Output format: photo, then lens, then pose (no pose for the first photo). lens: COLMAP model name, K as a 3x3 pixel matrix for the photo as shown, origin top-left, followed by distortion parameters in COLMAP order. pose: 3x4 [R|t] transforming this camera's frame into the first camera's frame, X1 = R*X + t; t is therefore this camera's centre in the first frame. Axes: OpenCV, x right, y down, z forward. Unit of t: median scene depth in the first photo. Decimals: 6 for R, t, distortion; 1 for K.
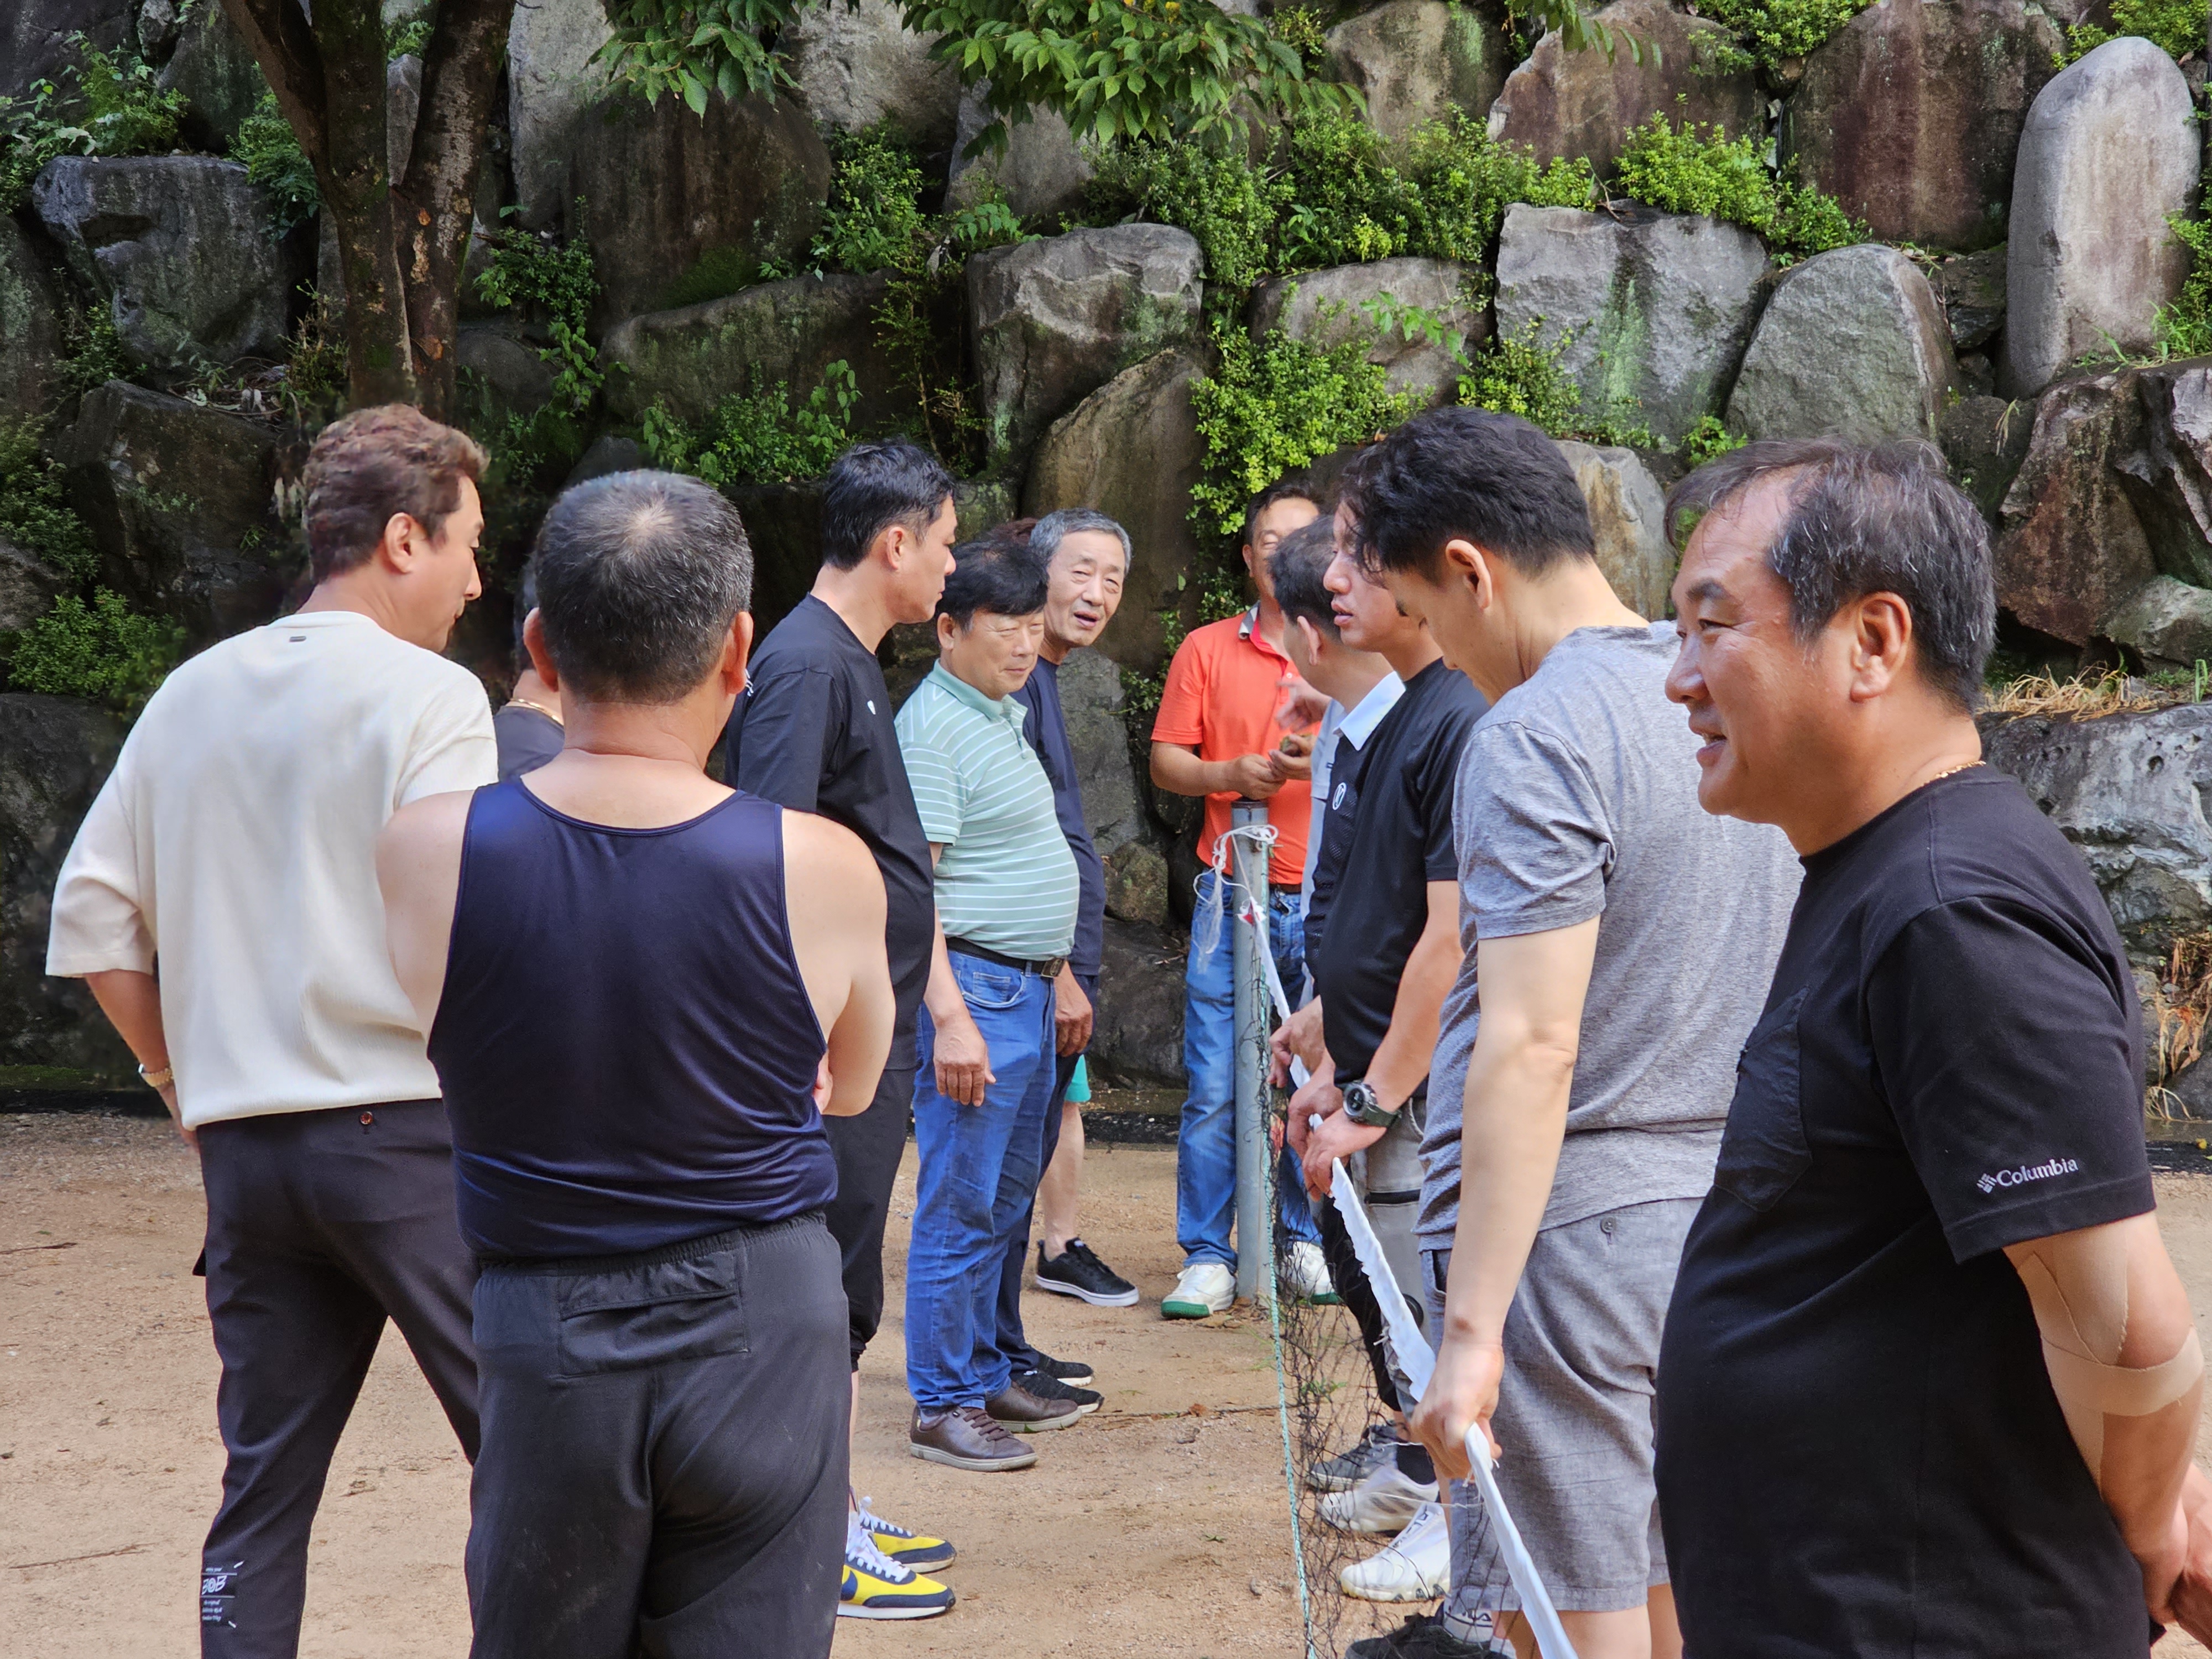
lens RADIAL K [[4274.8, 0, 1106.0], [0, 4274.8, 835.8], [0, 0, 1]] dist [0.046314, 0.000000]
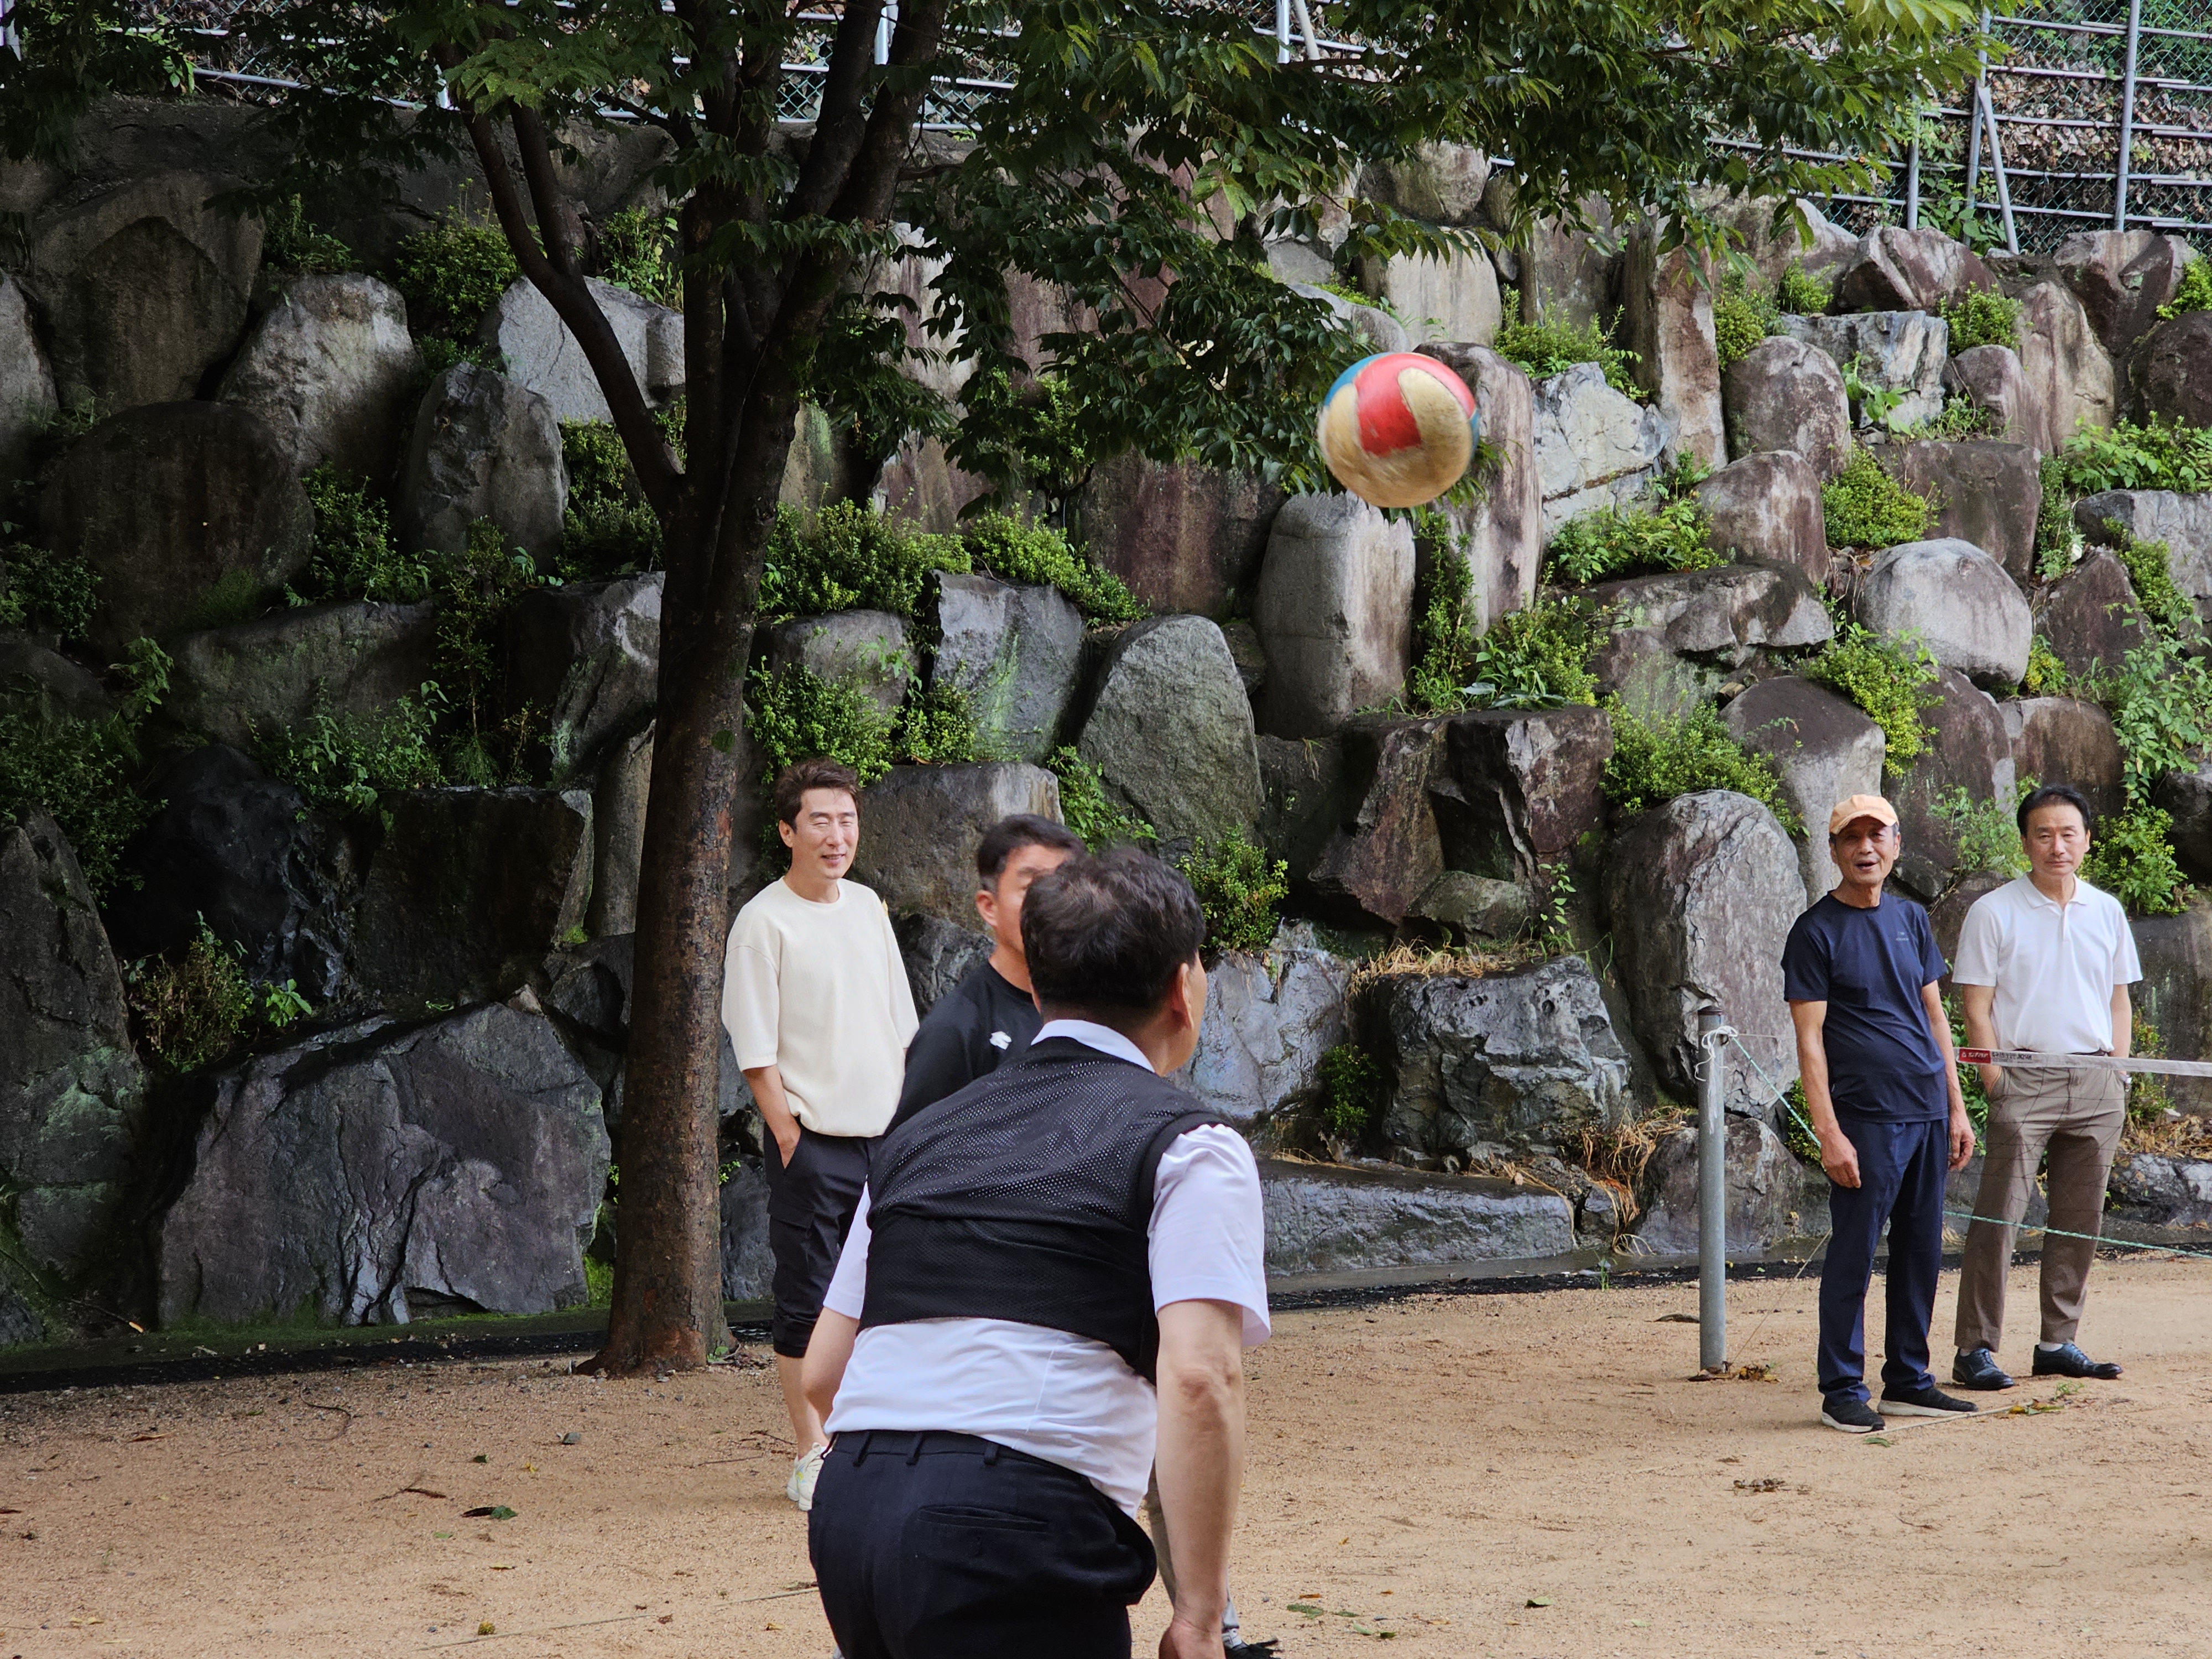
lens RADIAL K [[4274.8, 0, 1098.8], [0, 4274.8, 836.1], [0, 0, 1]] dist [0.046314, 0.000000]
pose [[0.765740, 0.007706, 0.643105, -0.665324], [0.044253, 0.996927, -0.064637, 0.009998], [-0.641626, 0.077955, 0.763046, 0.039181]]
